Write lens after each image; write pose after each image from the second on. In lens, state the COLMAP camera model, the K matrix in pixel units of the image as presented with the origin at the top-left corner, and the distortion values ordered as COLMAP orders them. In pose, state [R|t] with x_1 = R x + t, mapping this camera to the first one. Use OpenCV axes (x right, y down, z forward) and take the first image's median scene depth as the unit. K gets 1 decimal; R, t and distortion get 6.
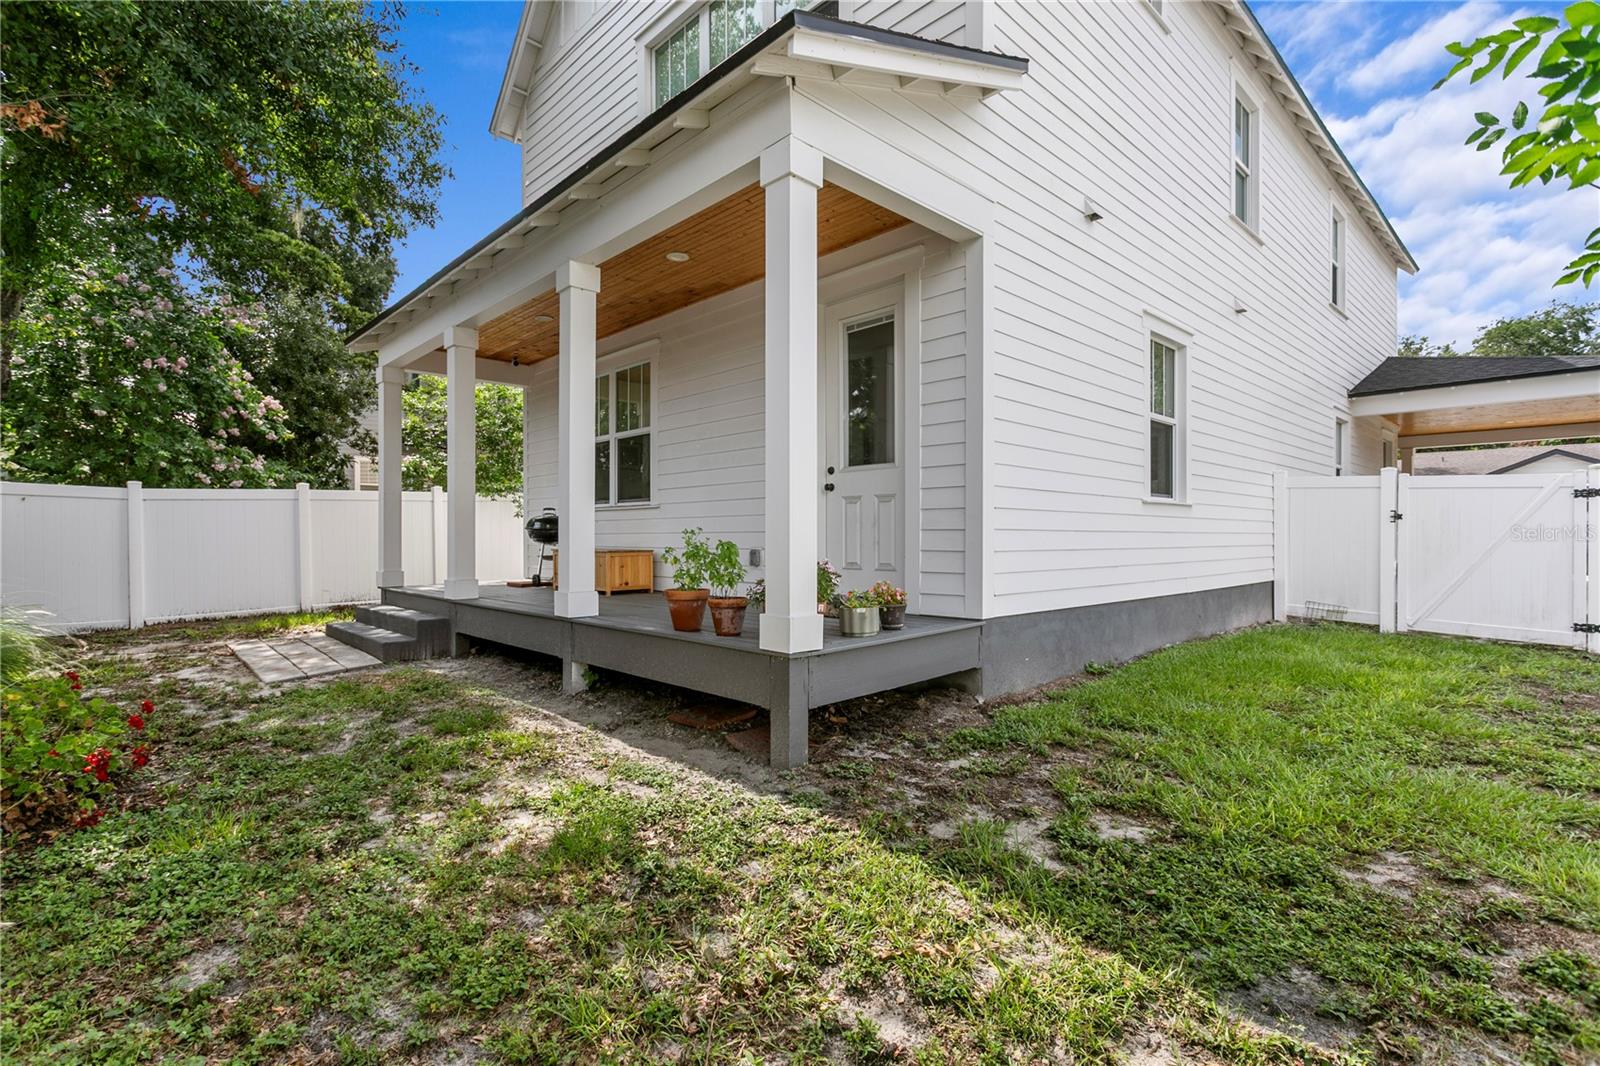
lens RADIAL K [[764.8, 0, 762.0], [0, 764.8, 544.7], [0, 0, 1]] dist [0.011884, 0.002146]
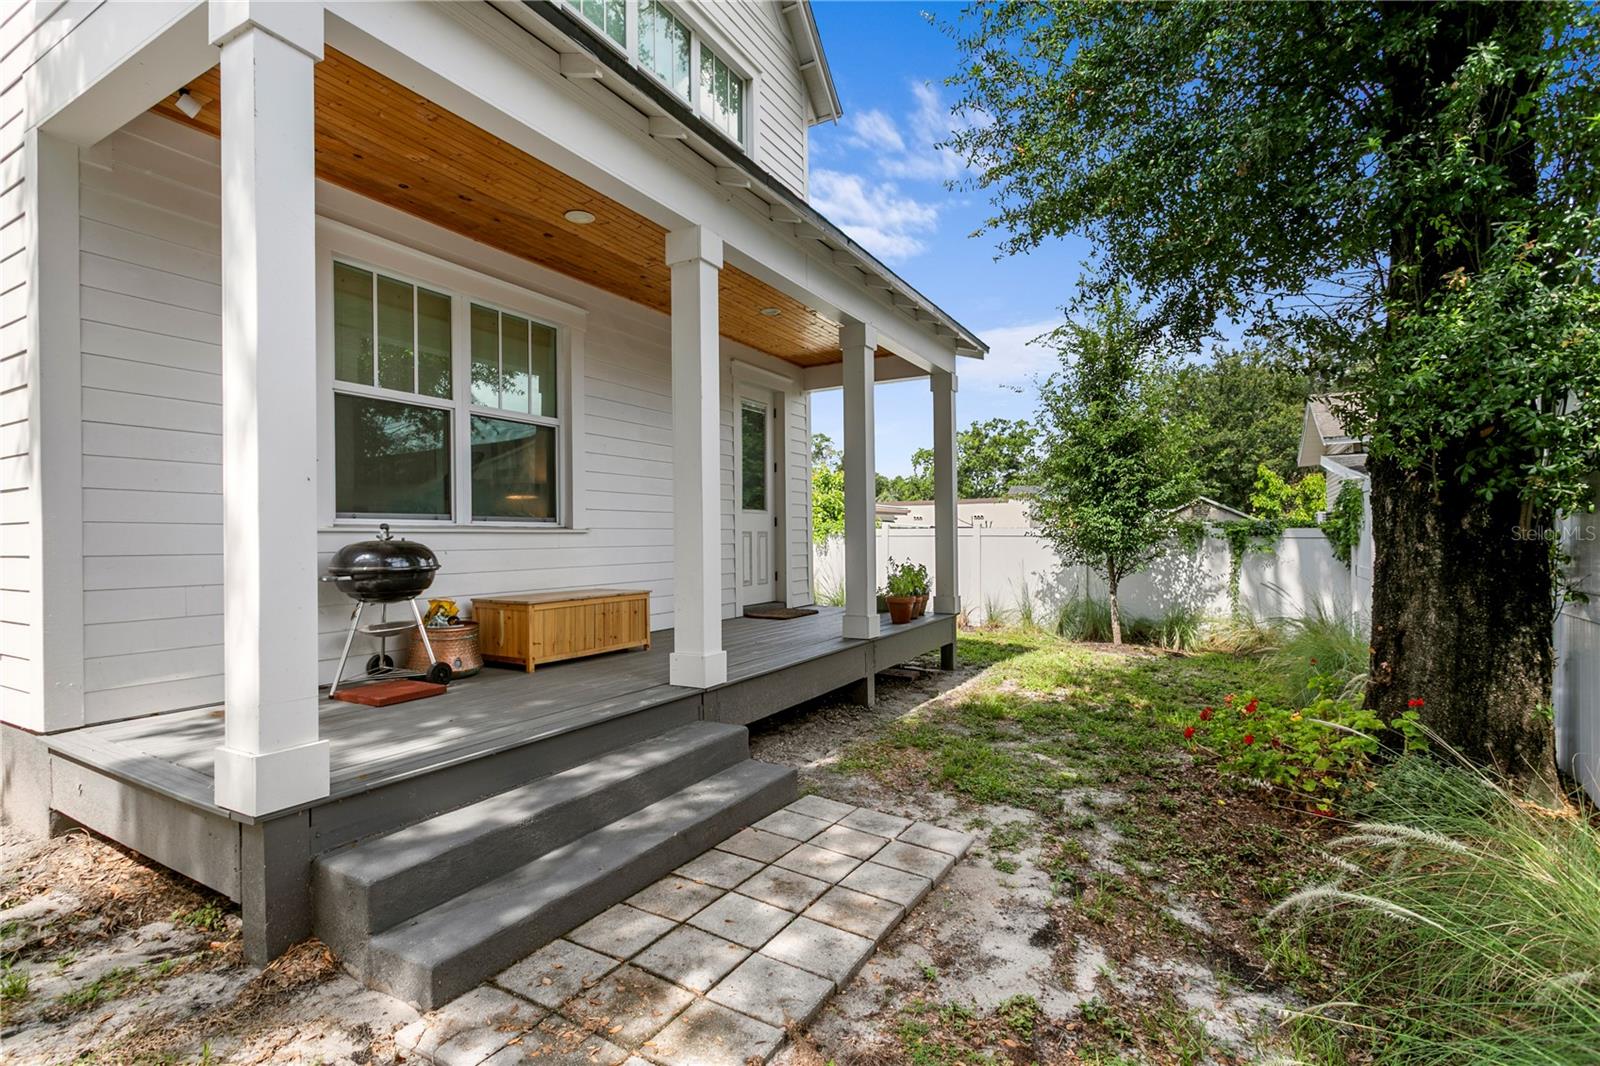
lens RADIAL K [[764.8, 0, 790.3], [0, 764.8, 538.9], [0, 0, 1]] dist [0.011884, 0.002146]
pose [[-0.320831, 0.007924, 0.947103, -1.580127], [0.023026, 0.999735, -0.000564, -0.065777], [-0.946857, 0.021627, -0.320928, 1.819721]]
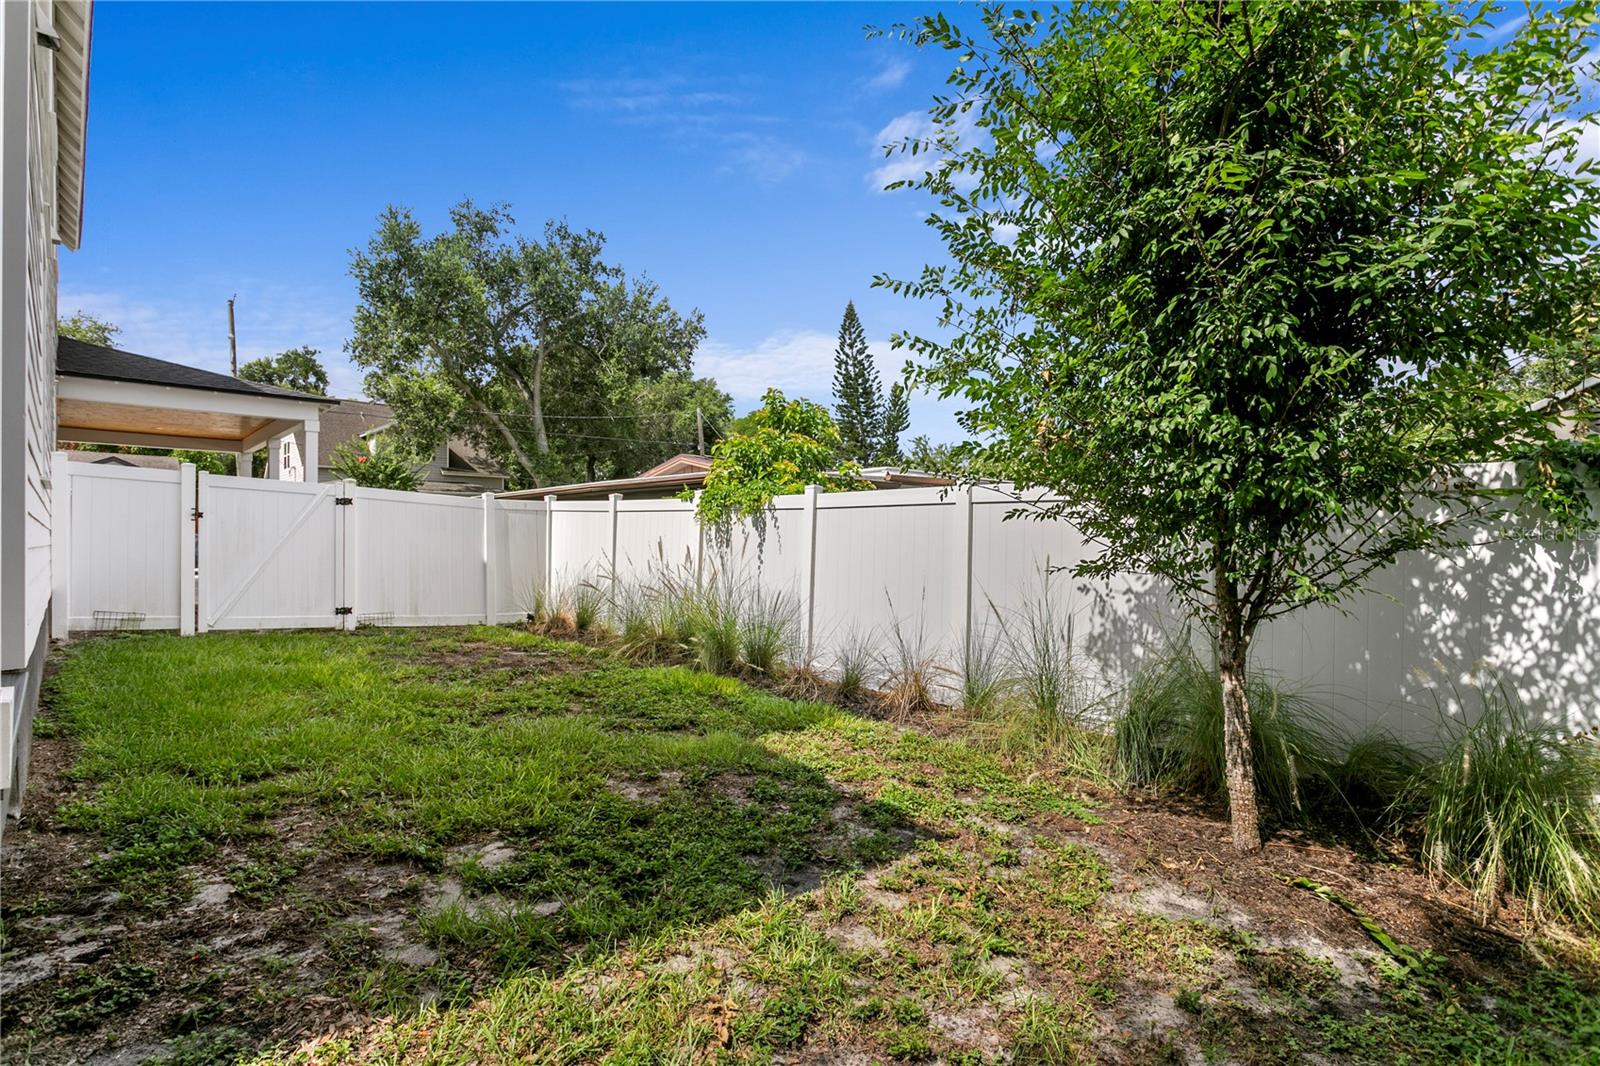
lens RADIAL K [[794.2, 0, 794.2], [0, 794.2, 537.0], [0, 0, 1]] dist [0.000794, 0.000516]
pose [[-0.010691, 0.009812, 0.999895, -0.341285], [0.005918, 0.999935, -0.009749, 0.010716], [-0.999925, 0.005813, -0.010748, 0.486753]]
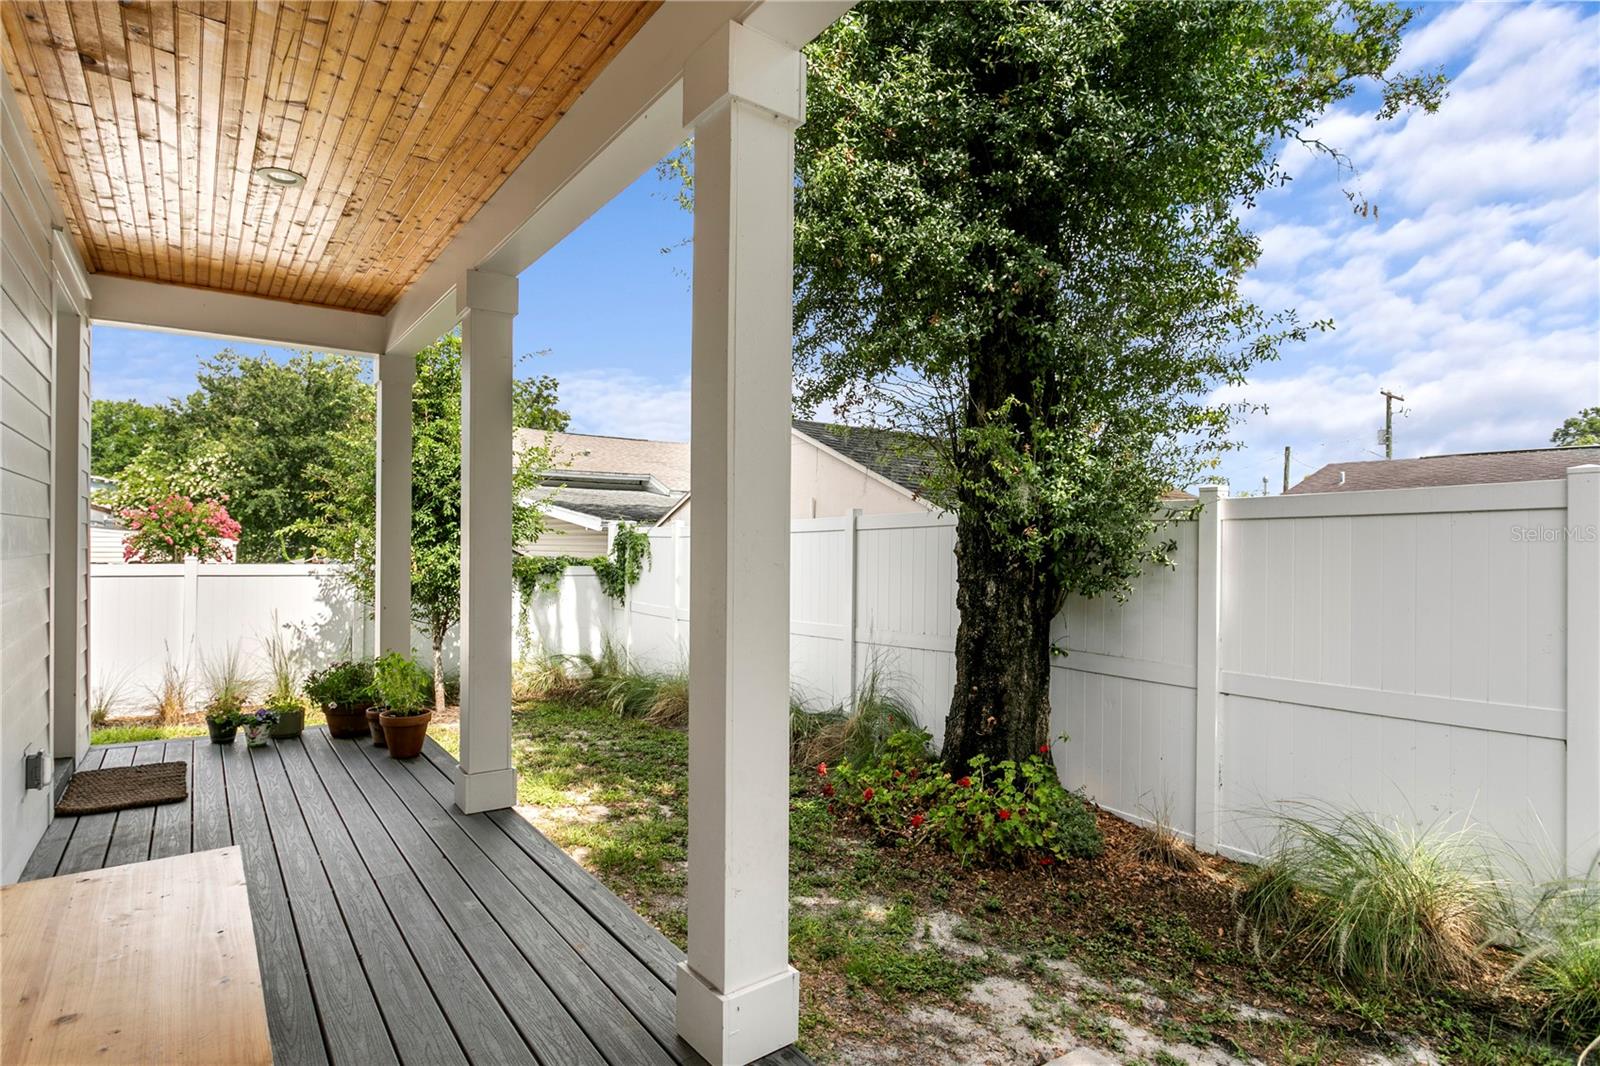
lens RADIAL K [[812.1, 0, 787.8], [0, 812.1, 540.1], [0, 0, 1]] dist [0.005233, 0.001243]
pose [[-0.994220, -0.004279, 0.107278, -0.739264], [-0.003585, 0.999971, 0.006665, -0.171177], [-0.107303, 0.006242, -0.994207, 2.074774]]
